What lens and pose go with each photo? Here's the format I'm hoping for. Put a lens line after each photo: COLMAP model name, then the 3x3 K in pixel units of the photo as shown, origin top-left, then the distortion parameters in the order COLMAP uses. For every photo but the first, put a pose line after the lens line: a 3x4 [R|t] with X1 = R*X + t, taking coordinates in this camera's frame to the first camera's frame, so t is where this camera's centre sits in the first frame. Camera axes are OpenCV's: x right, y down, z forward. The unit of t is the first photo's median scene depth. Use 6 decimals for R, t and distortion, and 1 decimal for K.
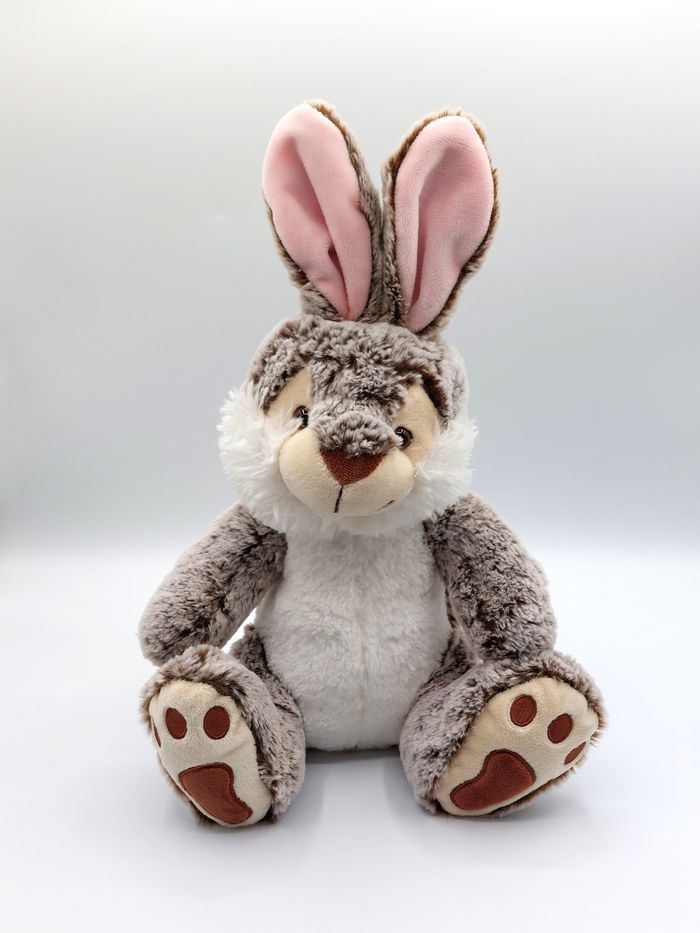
lens RADIAL K [[684.0, 0, 347.9], [0, 684.0, 462.3], [0, 0, 1]] dist [0.025930, -0.005929]
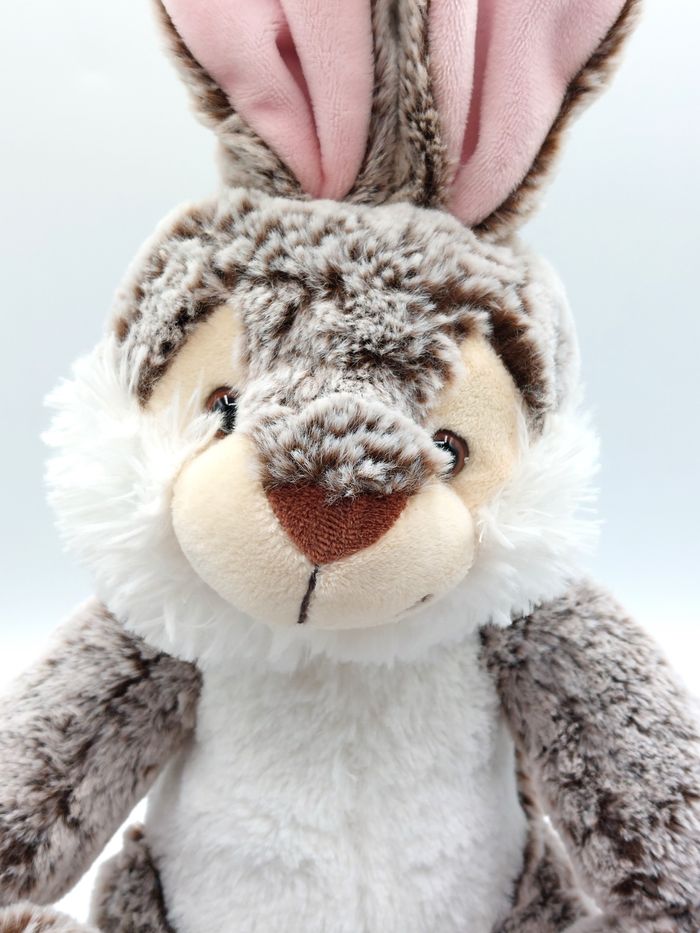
lens RADIAL K [[684.0, 0, 343.9], [0, 684.0, 472.5], [0, 0, 1]] dist [0.025930, -0.005929]
pose [[0.998720, -0.013304, 0.048794, -0.010146], [0.014405, 0.999648, -0.022273, -0.014367], [-0.048480, 0.022947, 0.998561, 0.536976]]
